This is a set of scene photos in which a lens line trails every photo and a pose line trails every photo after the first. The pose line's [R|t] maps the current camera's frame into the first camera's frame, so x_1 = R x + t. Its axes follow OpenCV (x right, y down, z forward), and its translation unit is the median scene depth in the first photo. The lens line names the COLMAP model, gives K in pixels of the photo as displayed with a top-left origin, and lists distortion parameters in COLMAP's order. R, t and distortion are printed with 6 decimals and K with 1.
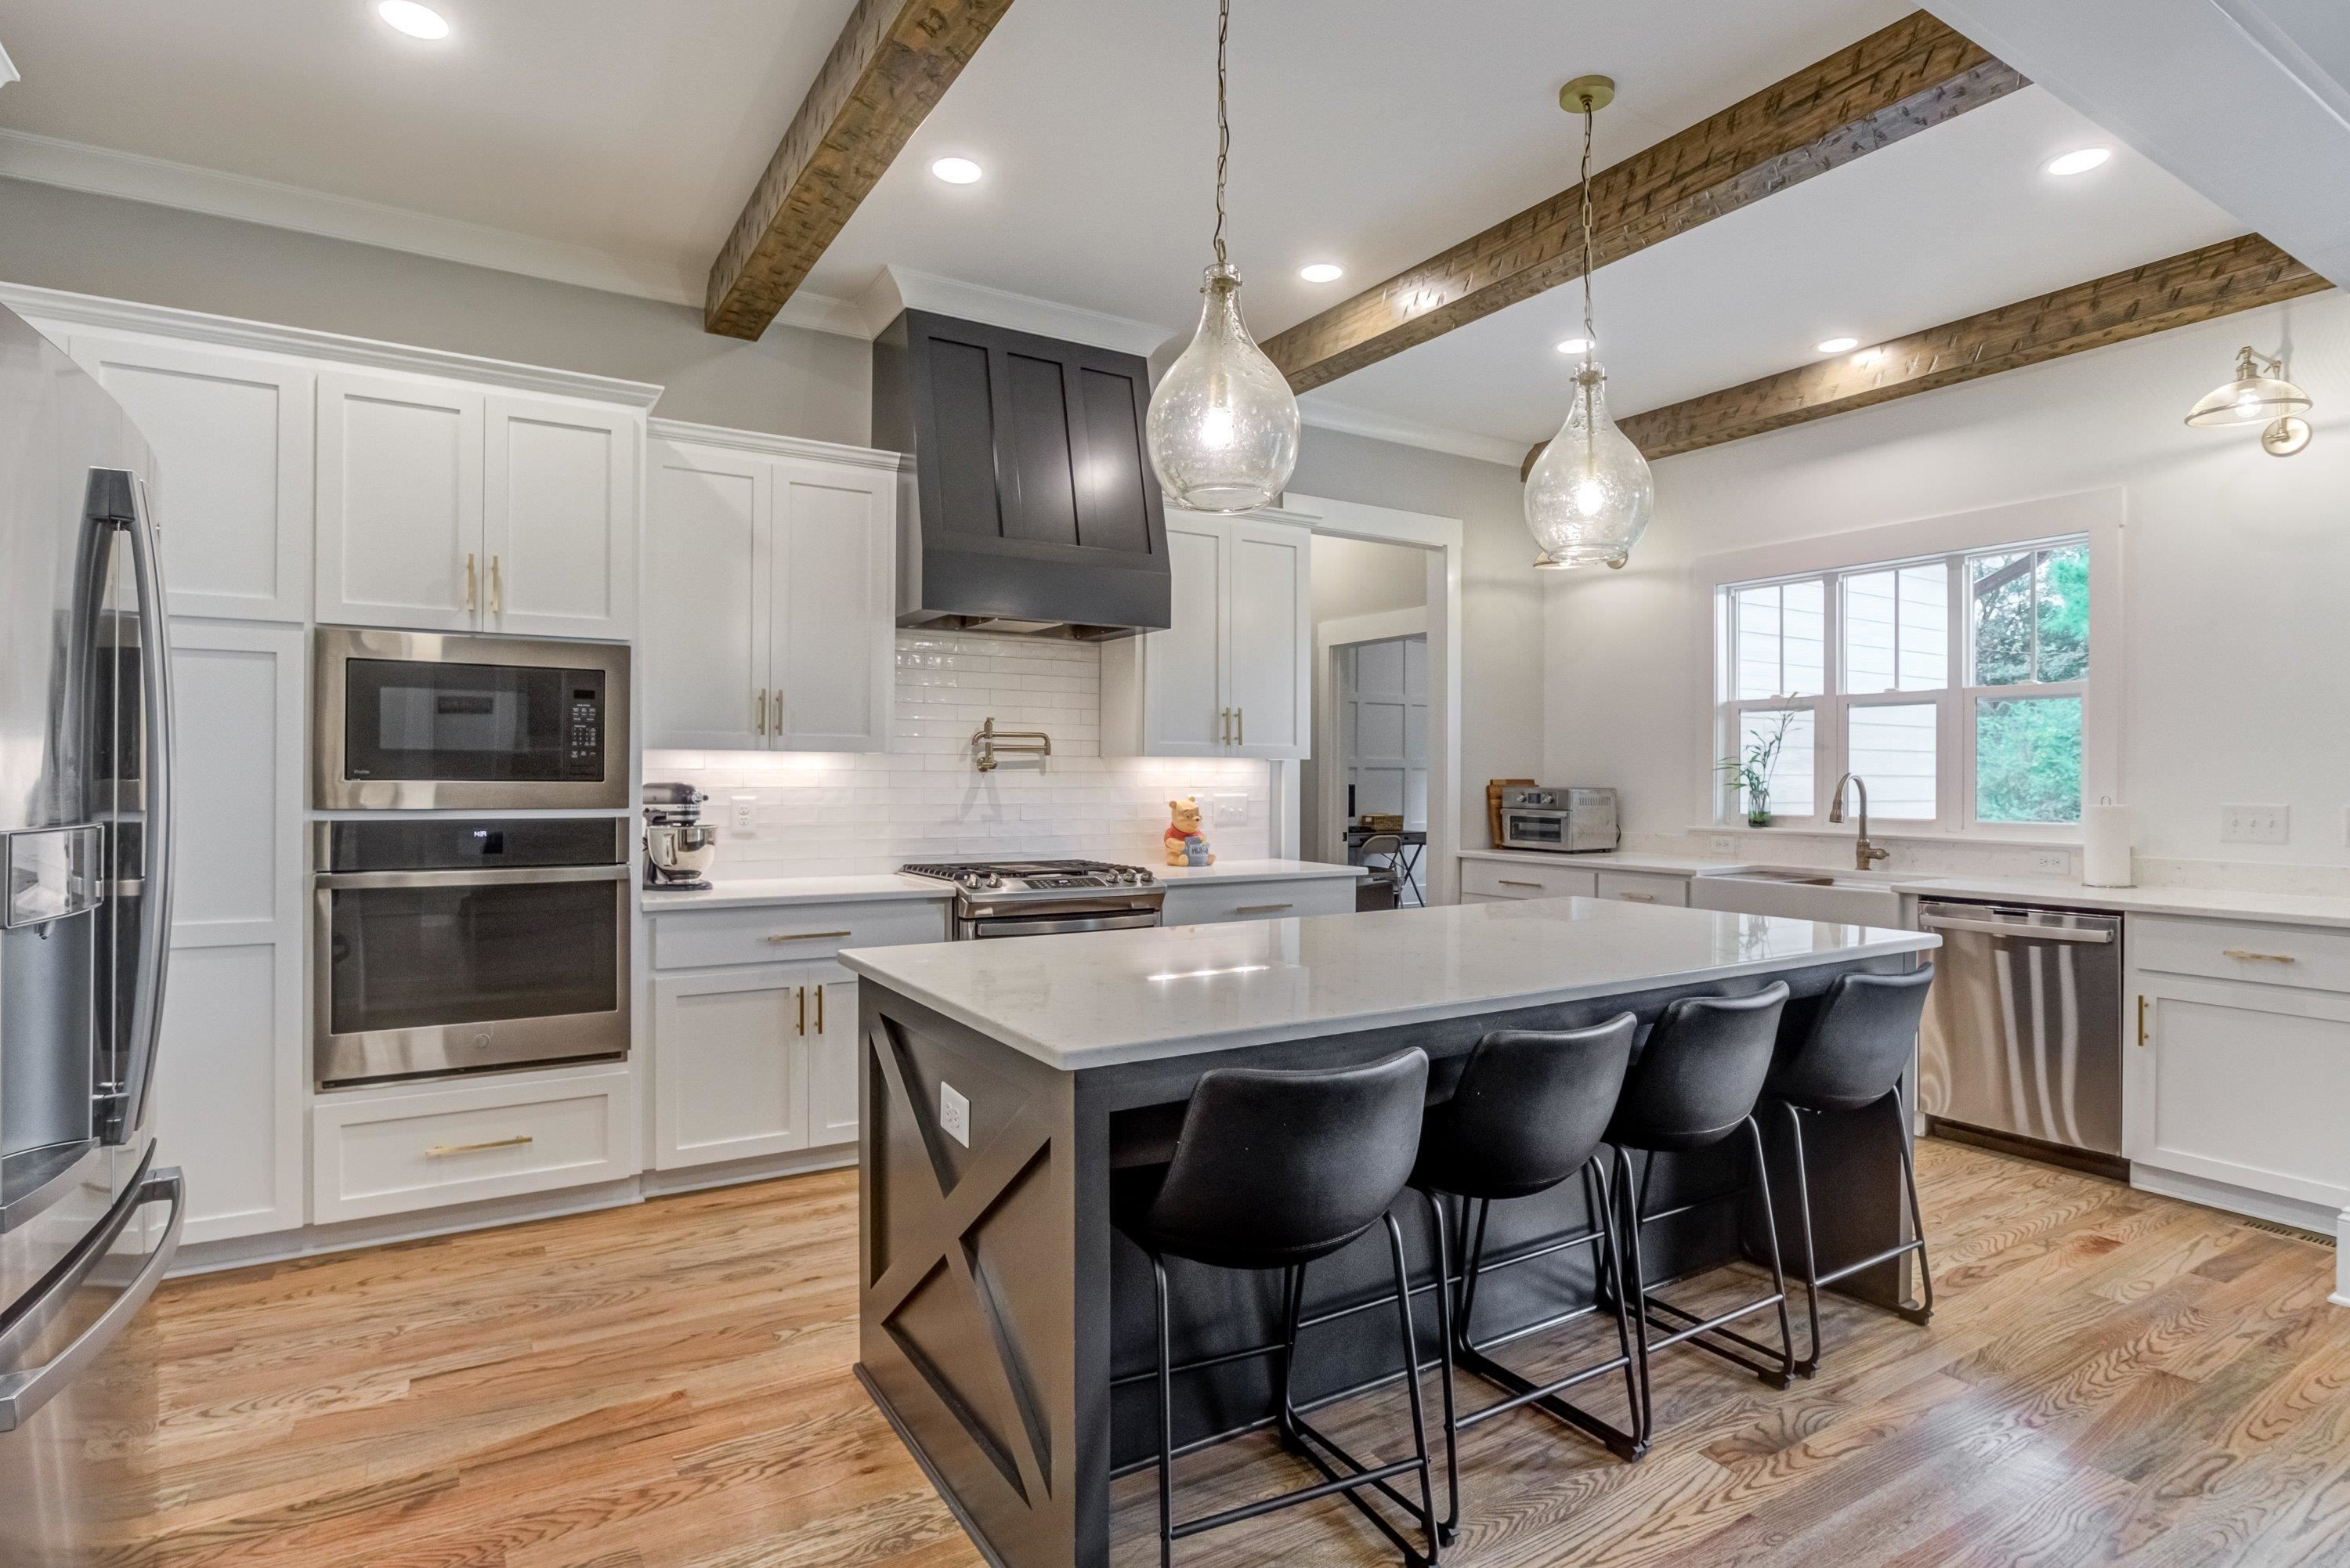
lens RADIAL K [[1201.1, 0, 1163.6], [0, 1201.1, 782.5], [0, 0, 1]] dist [-0.002637, -0.000103]
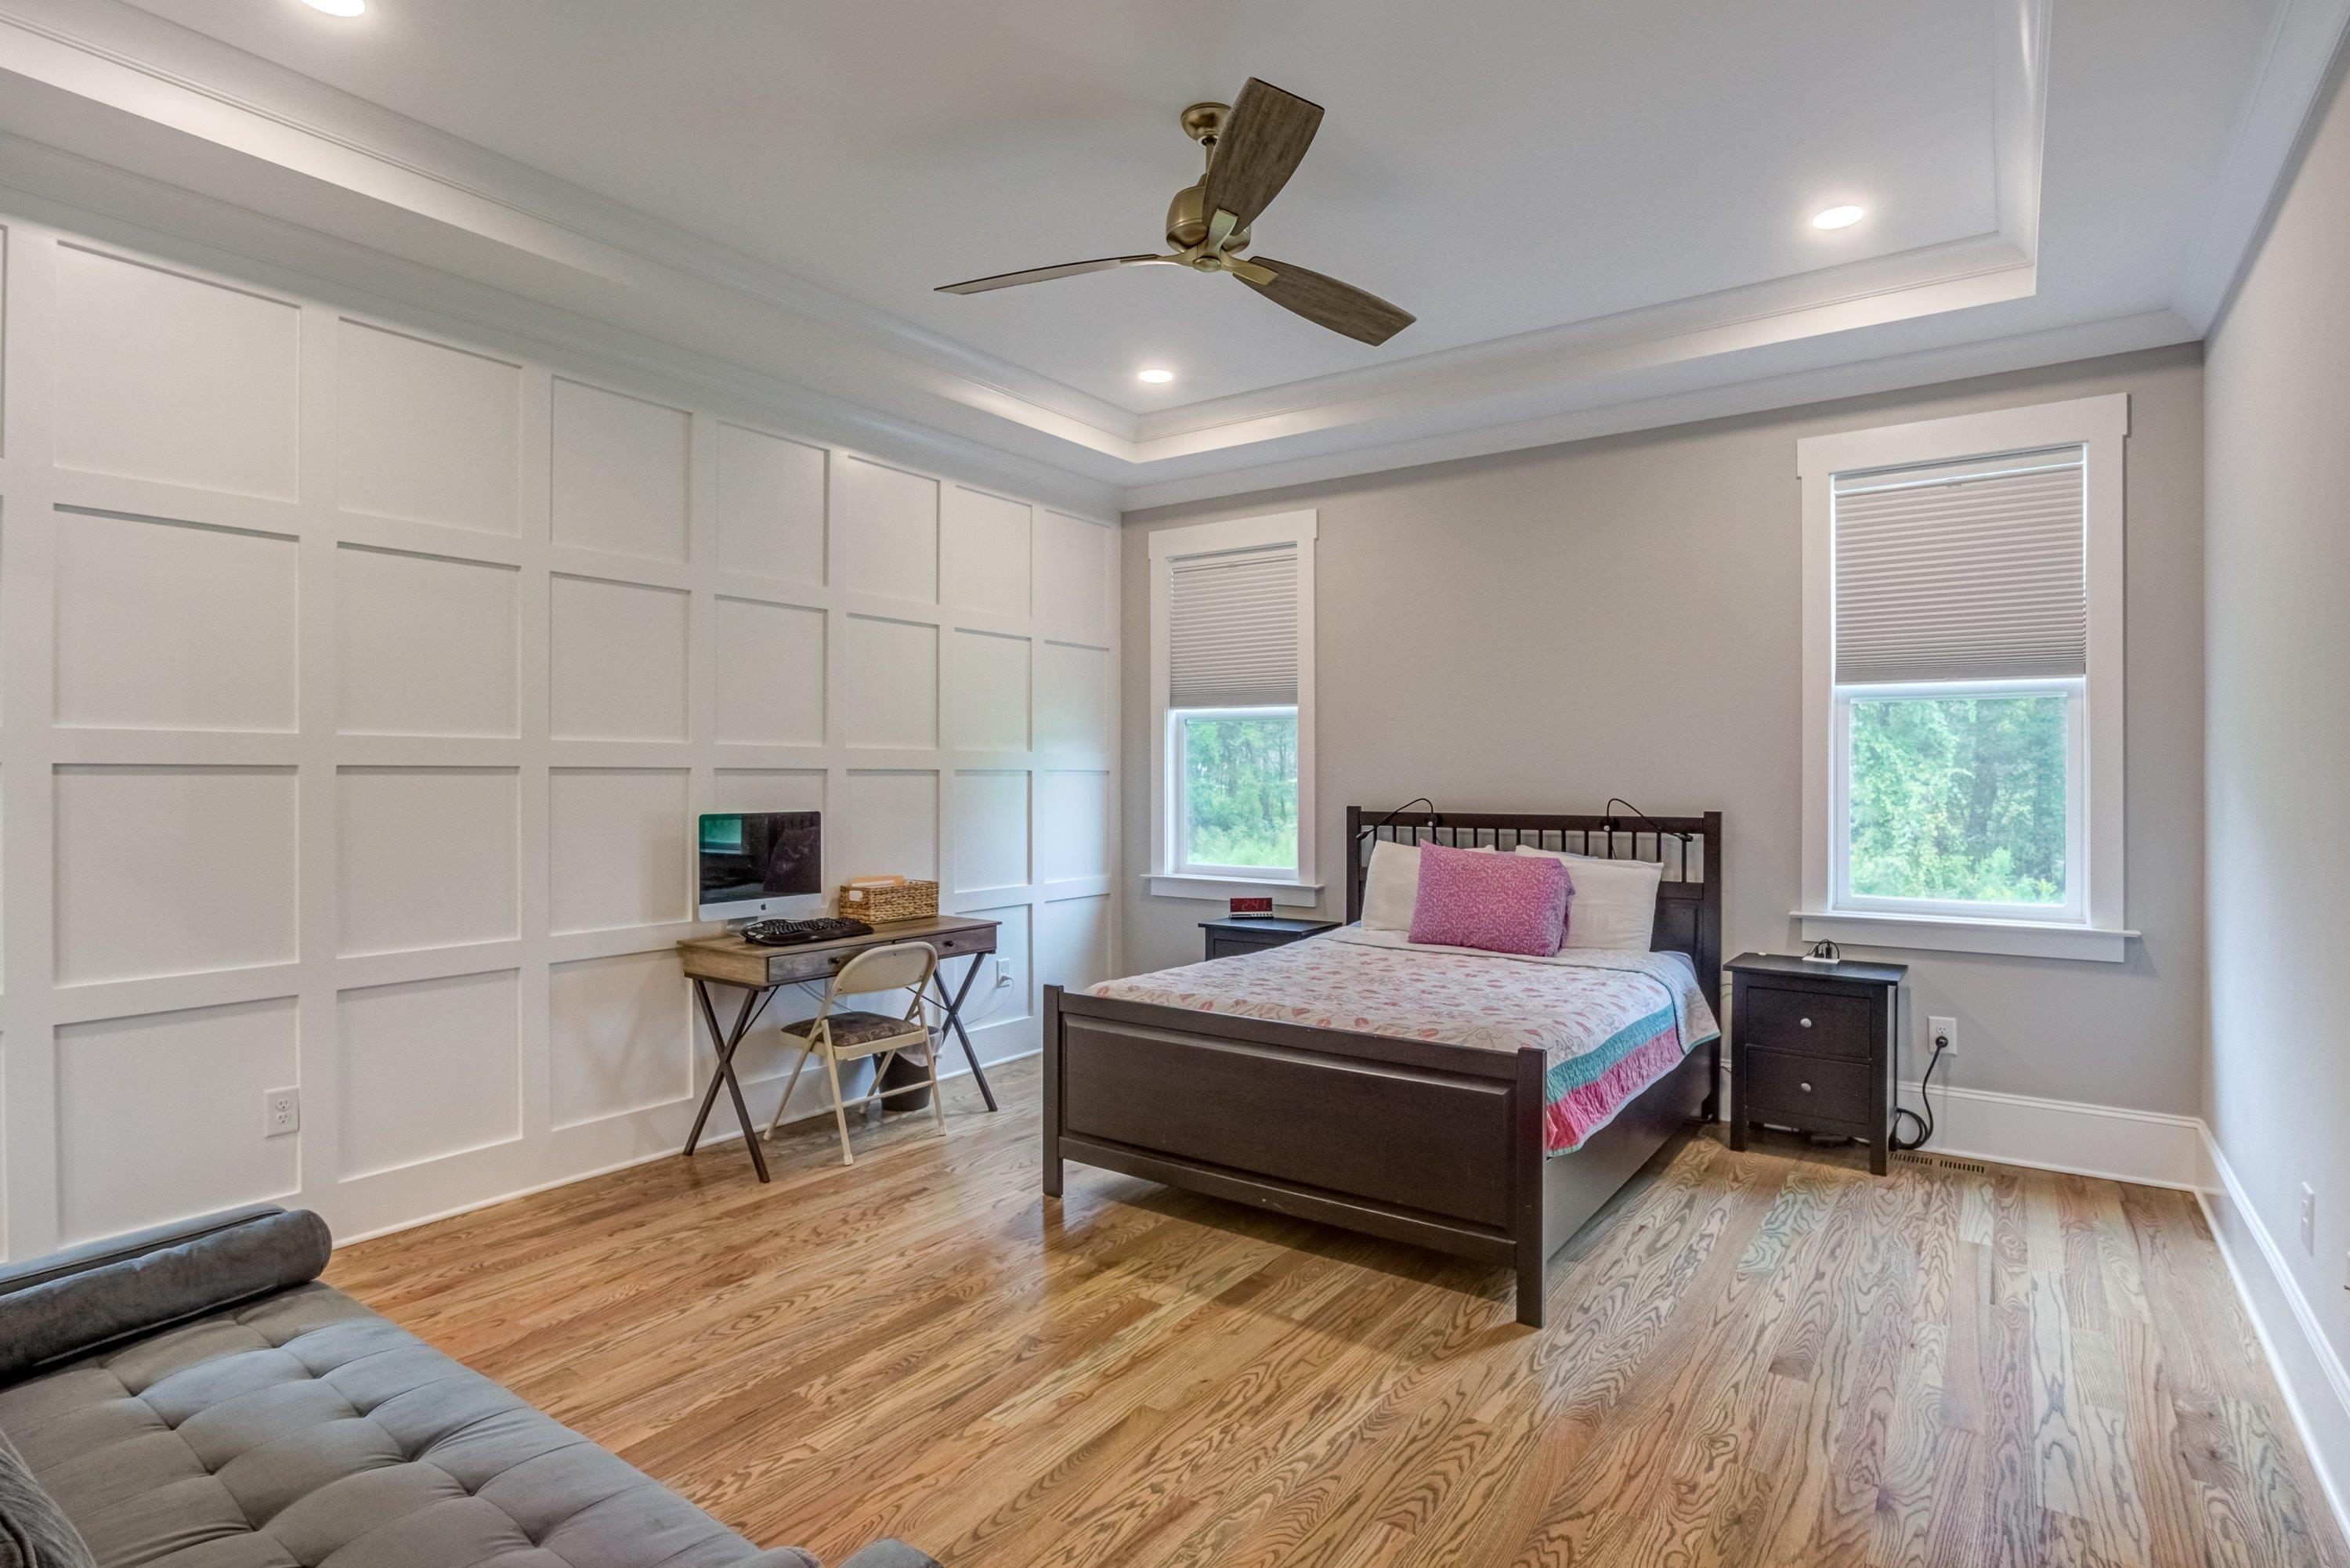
lens RADIAL K [[1201.1, 0, 1171.4], [0, 1201.1, 780.8], [0, 0, 1]] dist [-0.002637, -0.000103]
pose [[0.914923, -0.003691, 0.403611, 0.104990], [0.002109, 0.999988, 0.004363, -0.009951], [-0.403622, -0.003141, 0.914920, 0.585316]]
